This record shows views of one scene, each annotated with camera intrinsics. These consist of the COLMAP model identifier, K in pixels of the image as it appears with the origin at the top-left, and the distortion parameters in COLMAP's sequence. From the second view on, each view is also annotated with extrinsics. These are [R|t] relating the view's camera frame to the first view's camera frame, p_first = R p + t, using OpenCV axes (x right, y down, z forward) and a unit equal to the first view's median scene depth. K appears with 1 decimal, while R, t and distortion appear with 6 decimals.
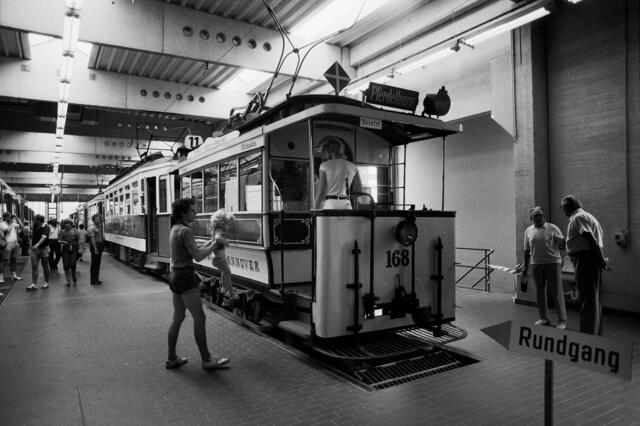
lens RADIAL K [[437.7, 0, 320.4], [0, 437.7, 212.0], [0, 0, 1]] dist [-0.040182, -0.005814]
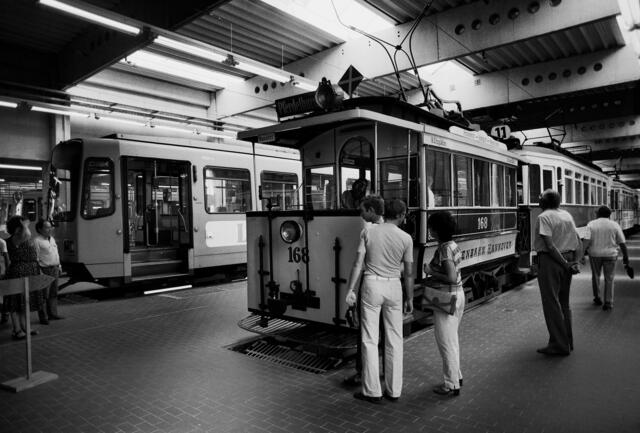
lens RADIAL K [[447.9, 0, 318.7], [0, 447.9, 219.3], [0, 0, 1]] dist [-0.009847, -0.000695]
pose [[0.333650, 0.008432, -0.942659, 0.516259], [0.032724, 0.999254, 0.020521, -0.001500], [0.942129, -0.037694, 0.333125, 0.282291]]
